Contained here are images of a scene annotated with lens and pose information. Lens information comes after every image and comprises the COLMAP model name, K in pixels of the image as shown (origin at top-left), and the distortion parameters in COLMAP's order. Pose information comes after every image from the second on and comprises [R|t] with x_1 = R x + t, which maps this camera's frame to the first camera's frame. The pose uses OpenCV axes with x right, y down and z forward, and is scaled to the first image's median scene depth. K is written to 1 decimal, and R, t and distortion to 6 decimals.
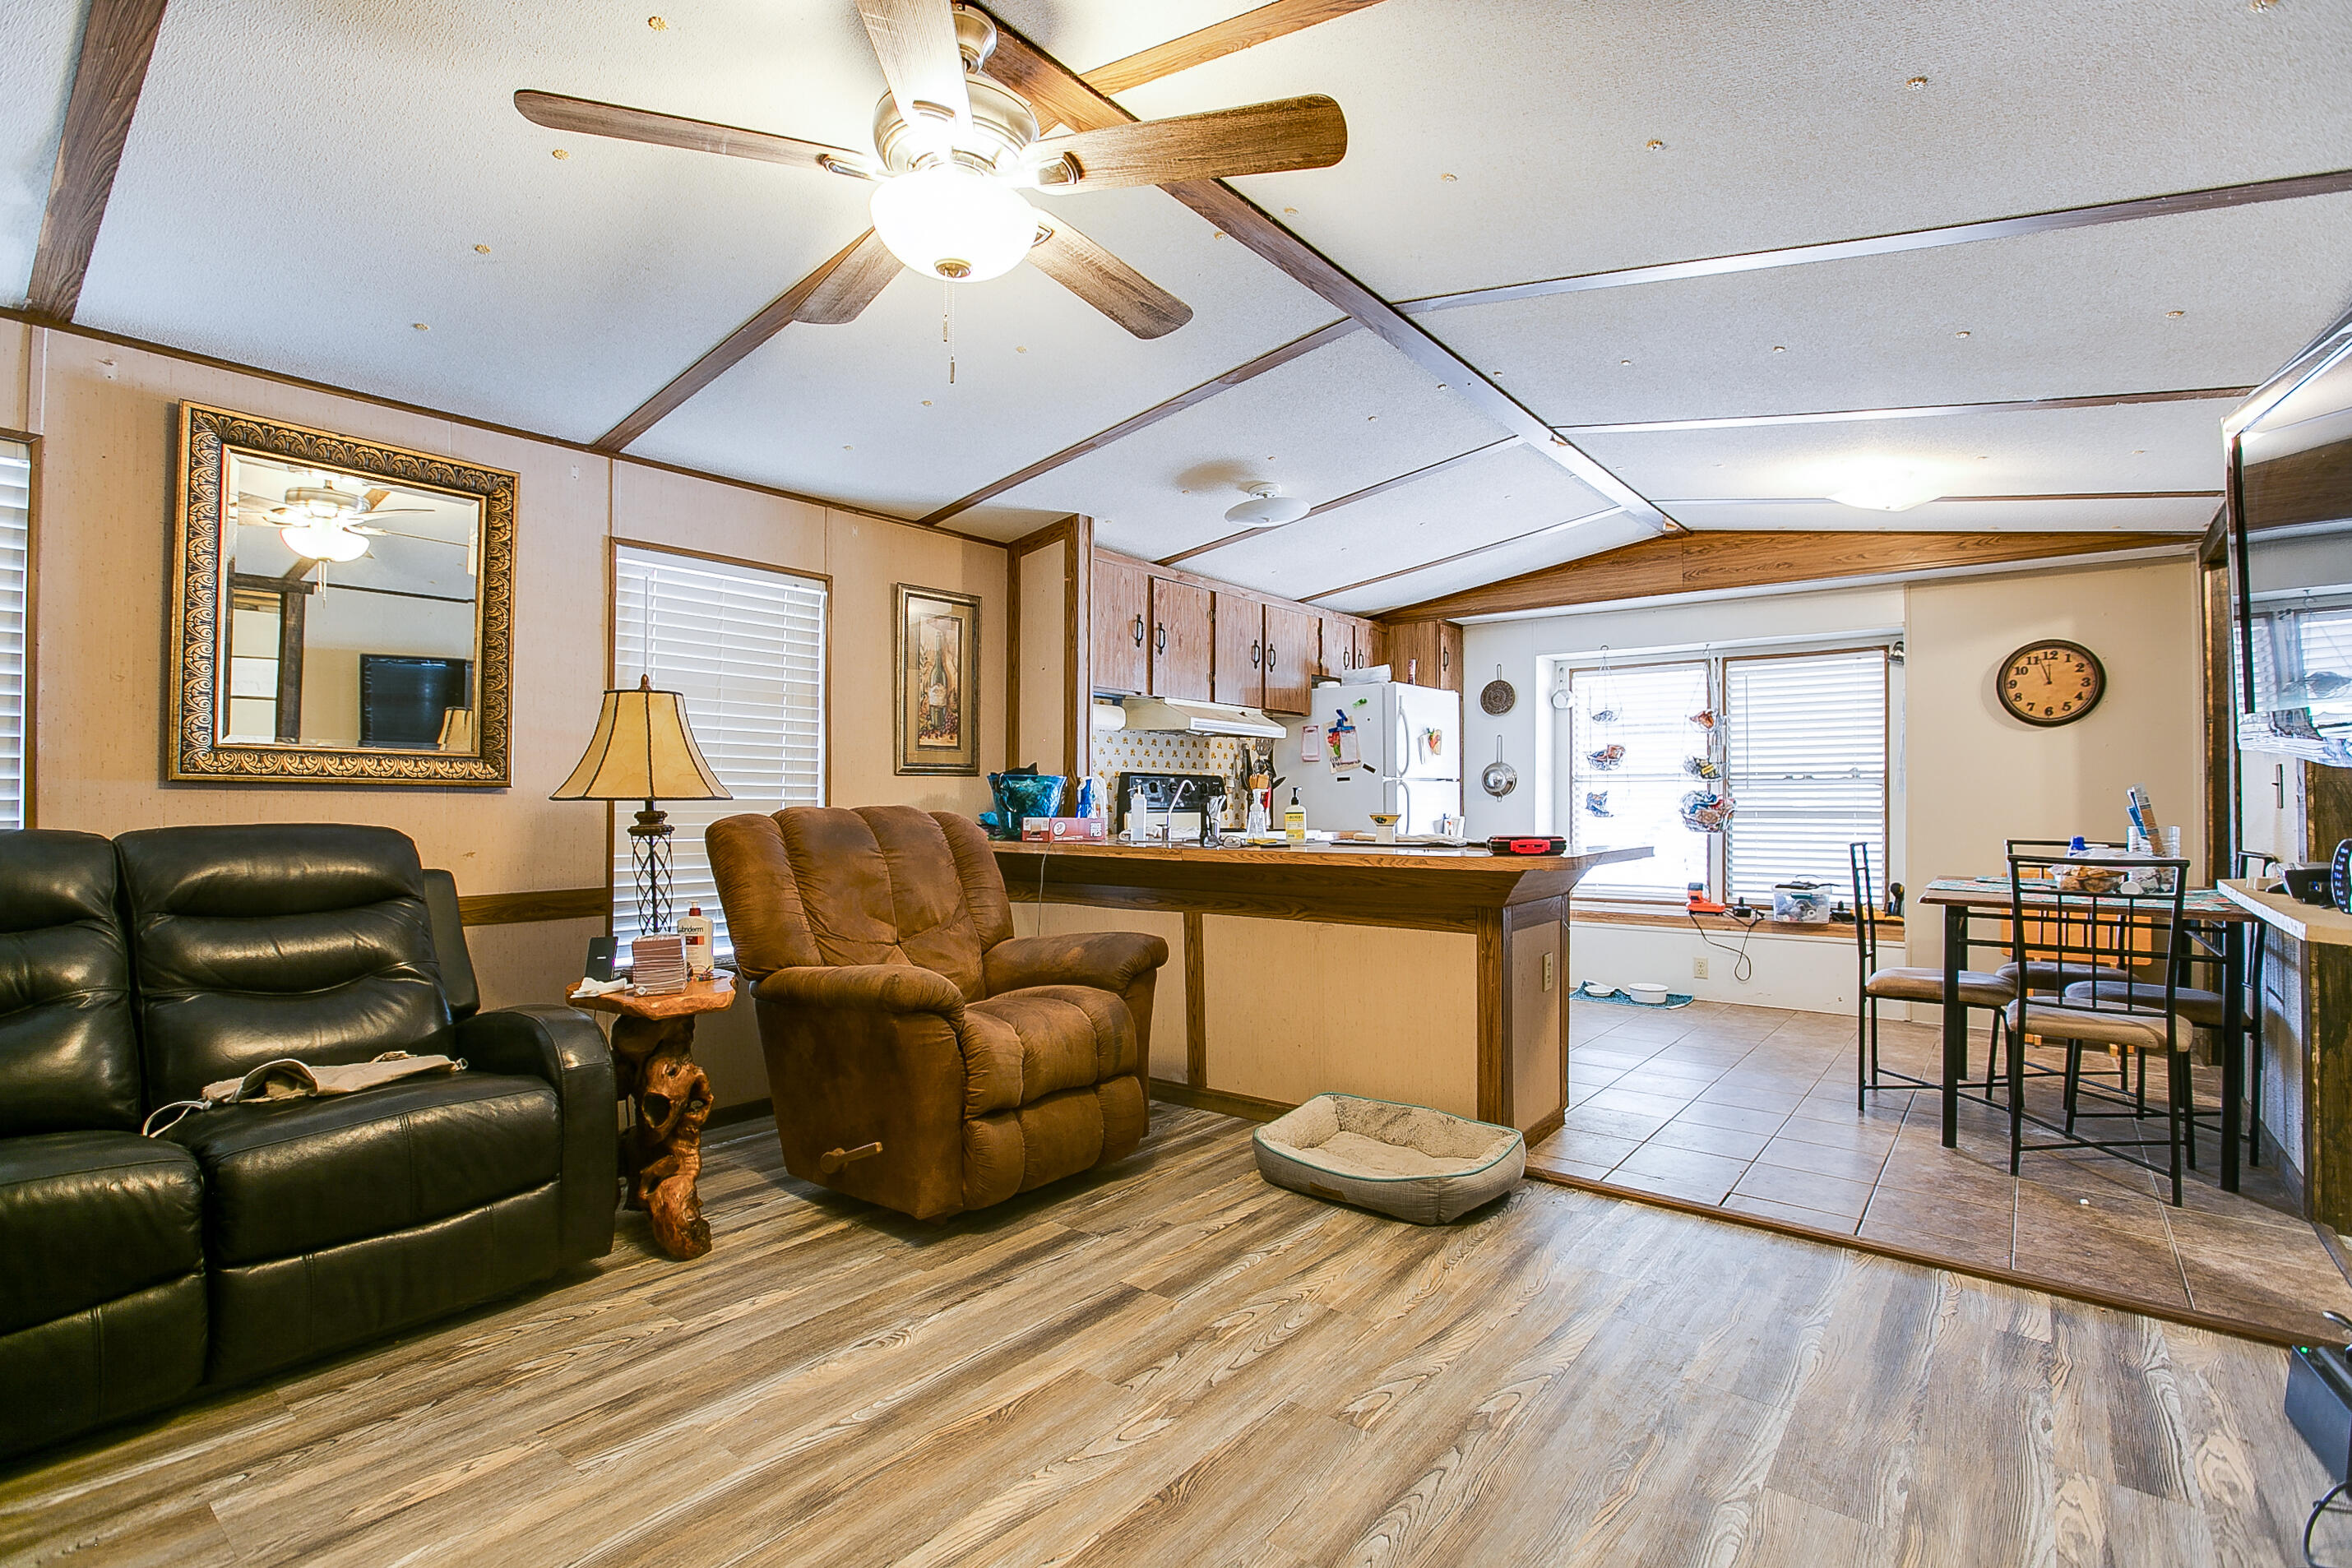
lens RADIAL K [[1111.8, 0, 1171.6], [0, 1111.8, 778.8], [0, 0, 1]] dist [-0.045551, 0.013701]
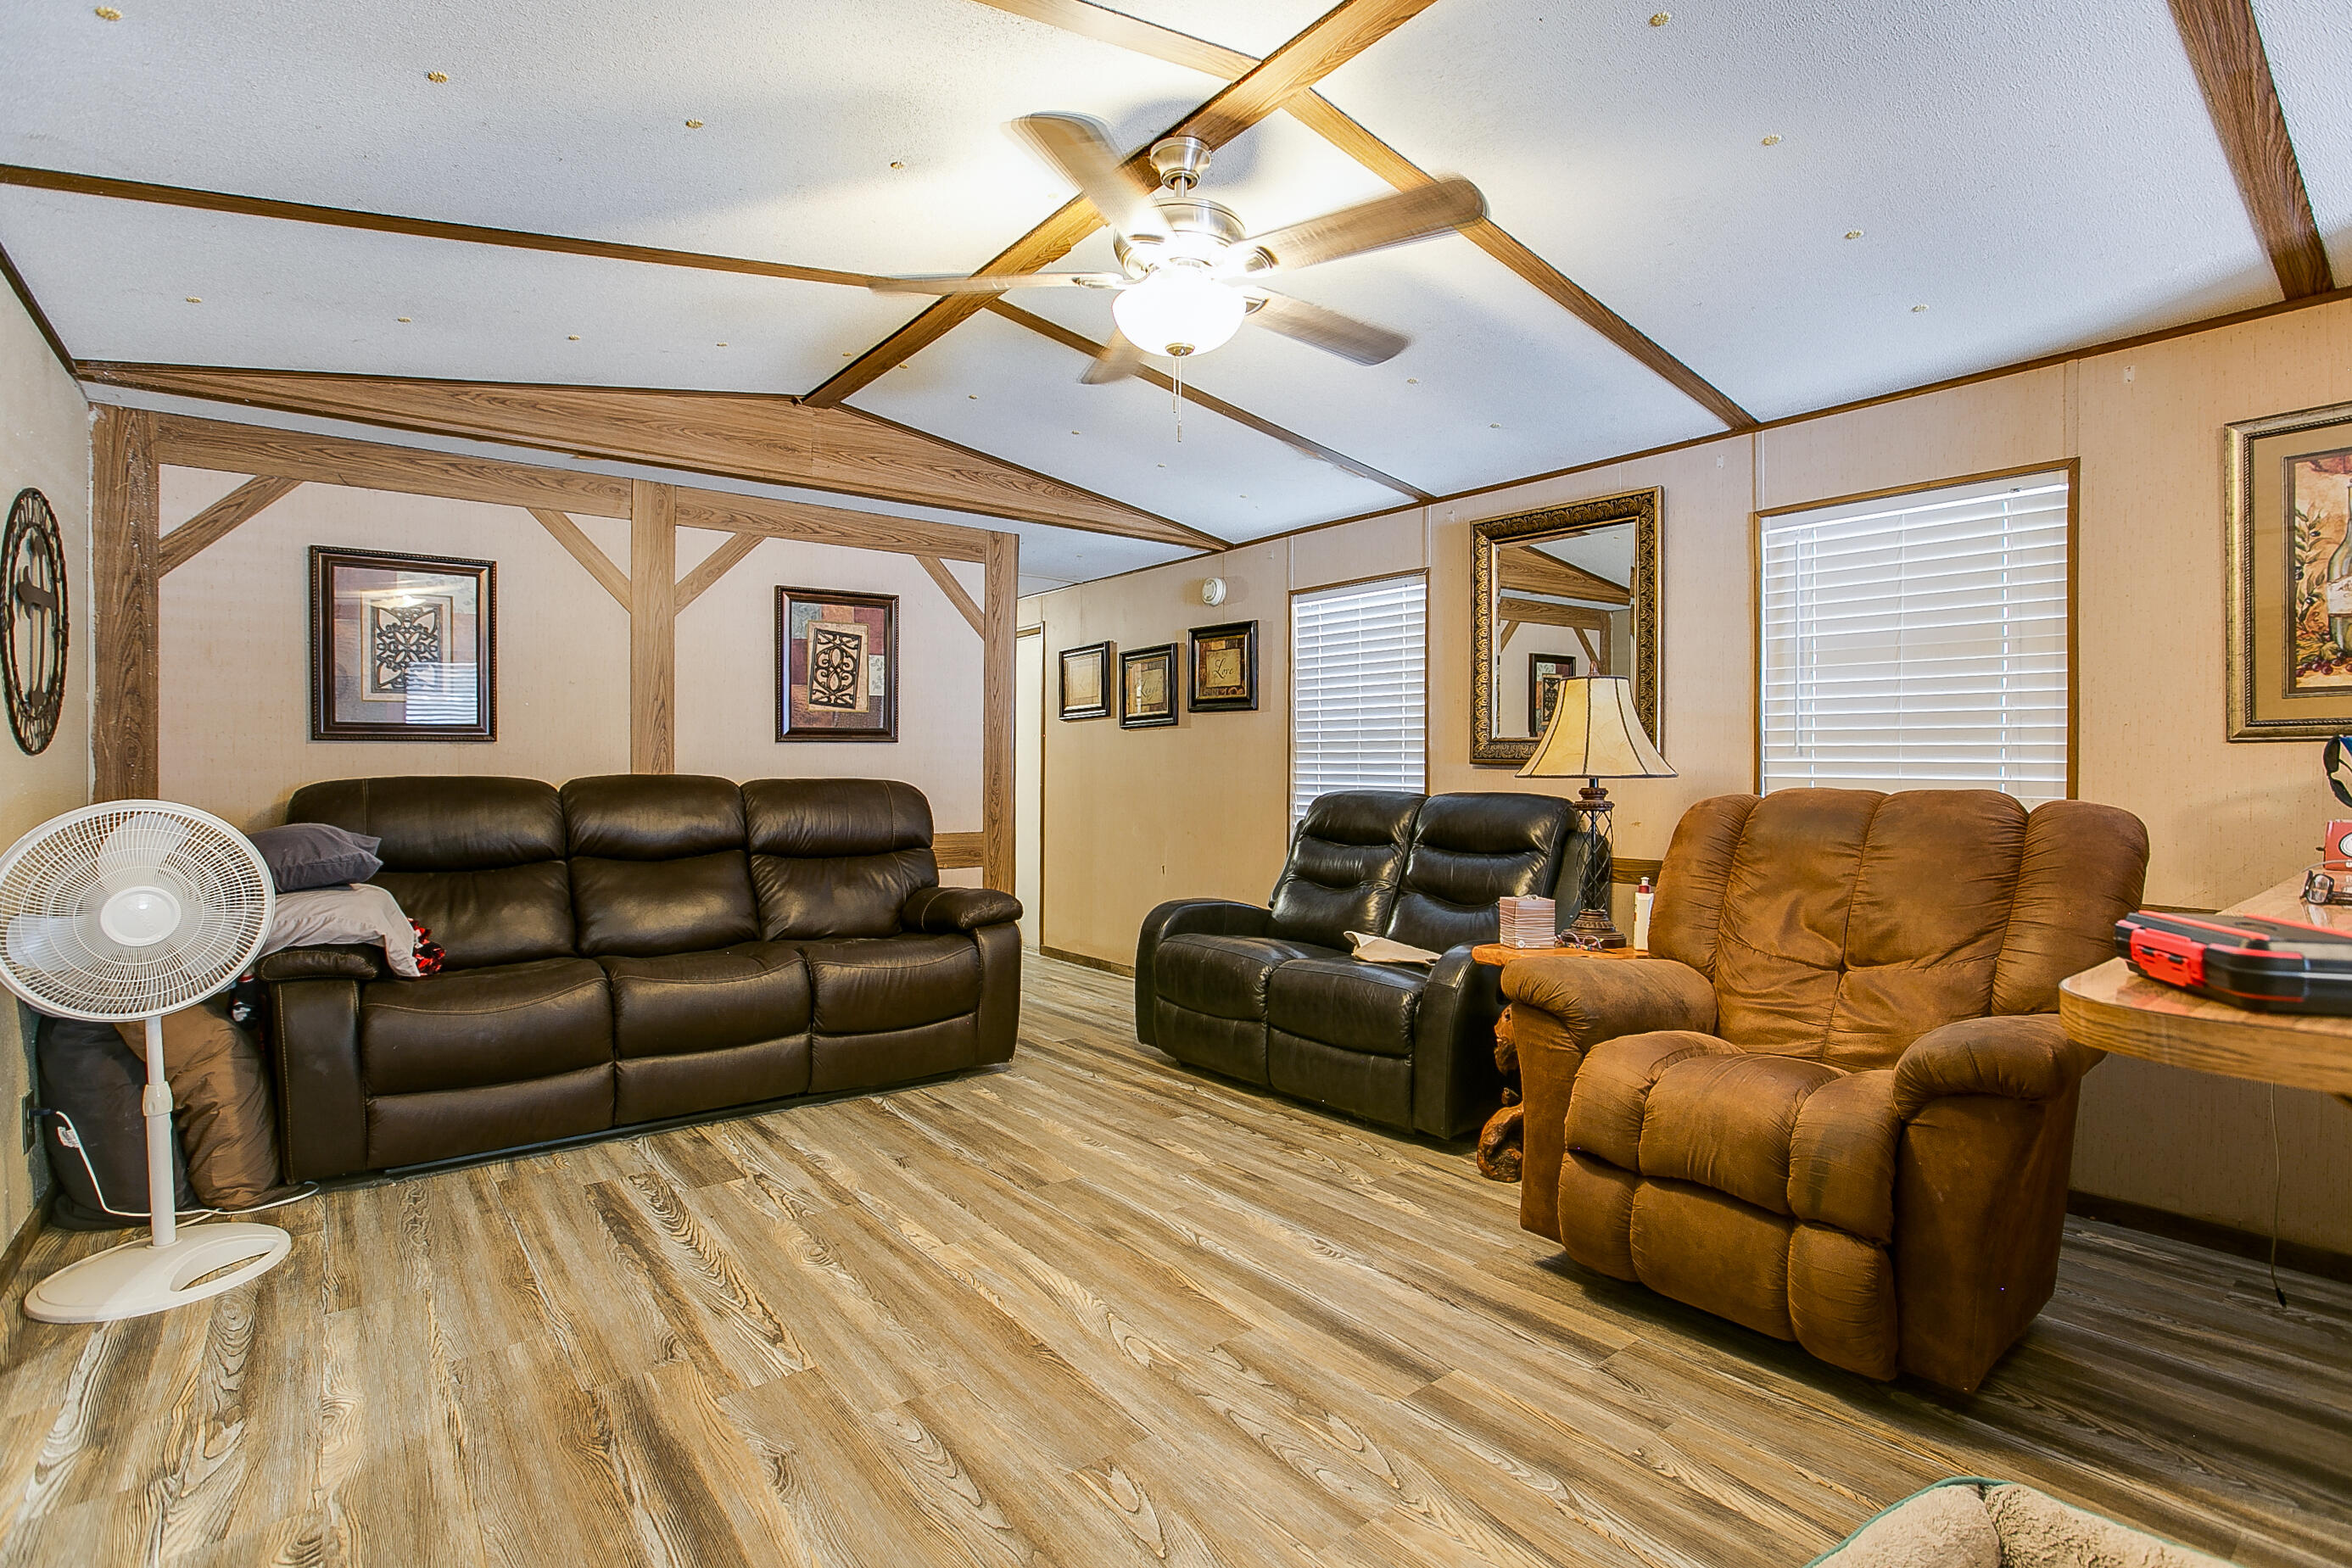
lens RADIAL K [[1111.8, 0, 1166.8], [0, 1111.8, 779.6], [0, 0, 1]] dist [-0.045551, 0.013701]
pose [[-0.235674, 0.007477, -0.971803, 0.488071], [0.012287, 0.999913, 0.004713, 0.007606], [0.971754, -0.010829, -0.235746, 0.609985]]
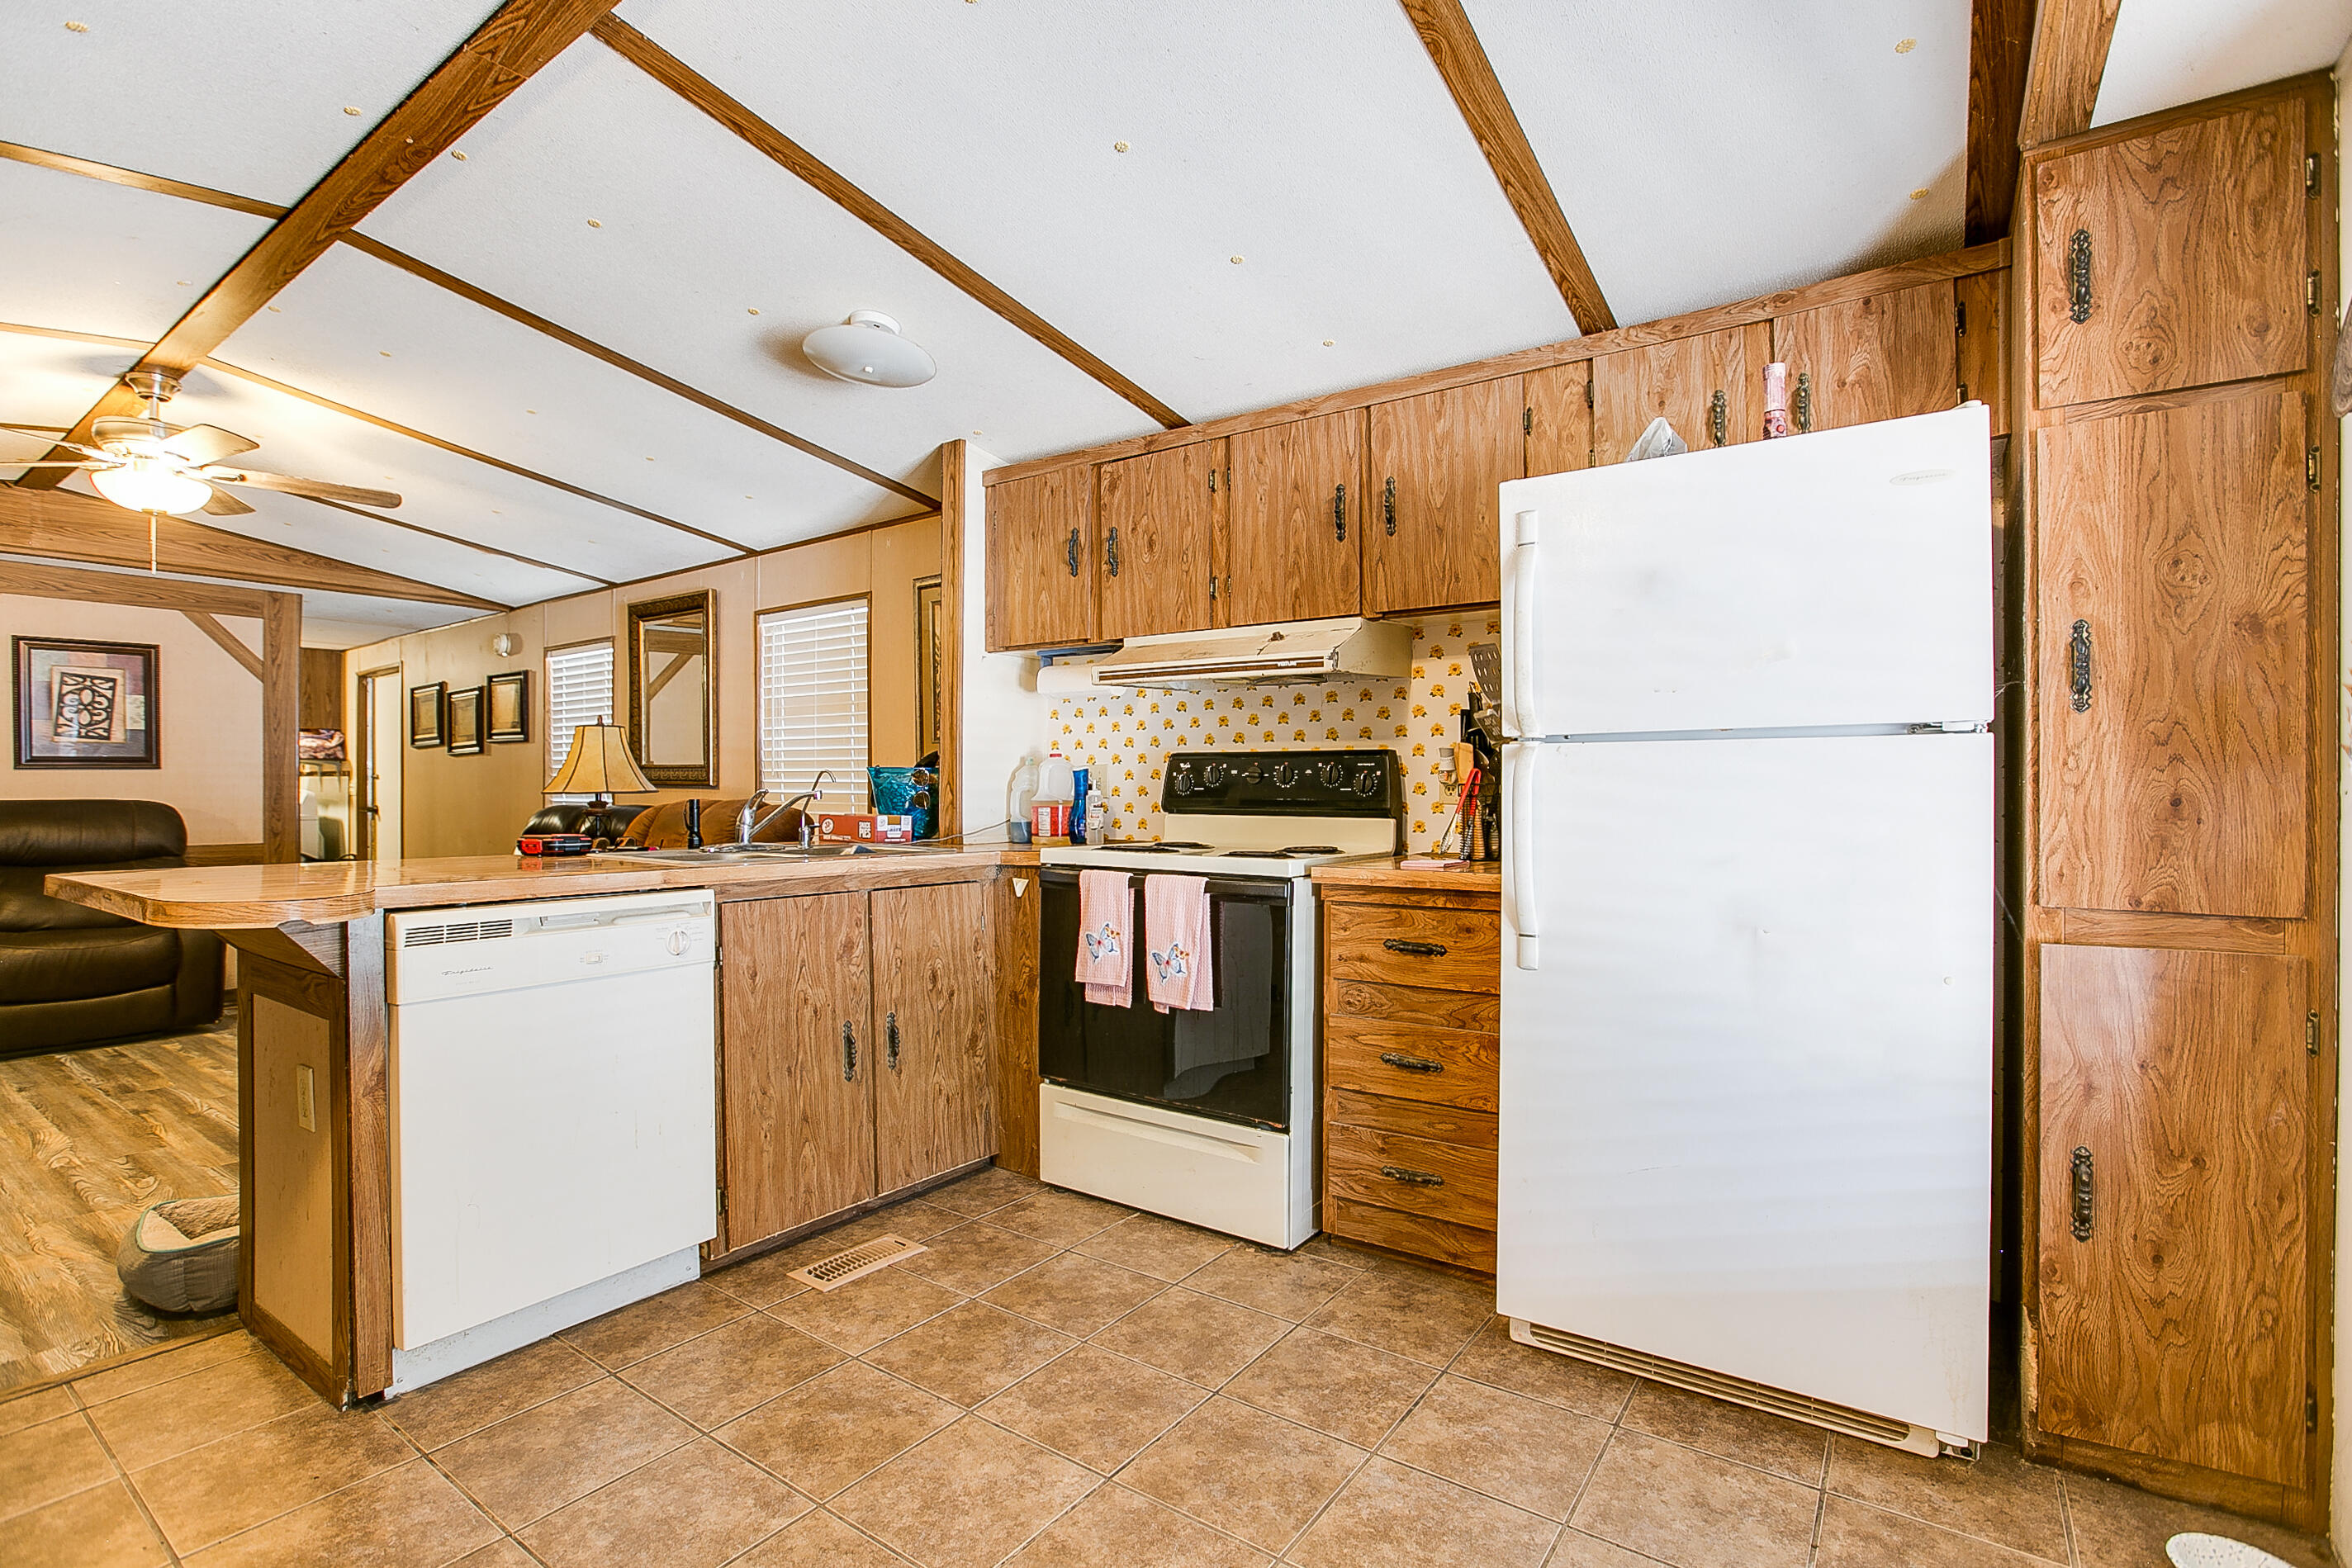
lens RADIAL K [[1111.8, 0, 1184.2], [0, 1111.8, 787.8], [0, 0, 1]] dist [-0.045551, 0.013701]
pose [[0.046744, -0.002935, -0.998903, 0.817467], [0.019027, 0.999817, -0.002048, 0.020853], [0.998726, -0.018910, 0.046791, 1.266704]]
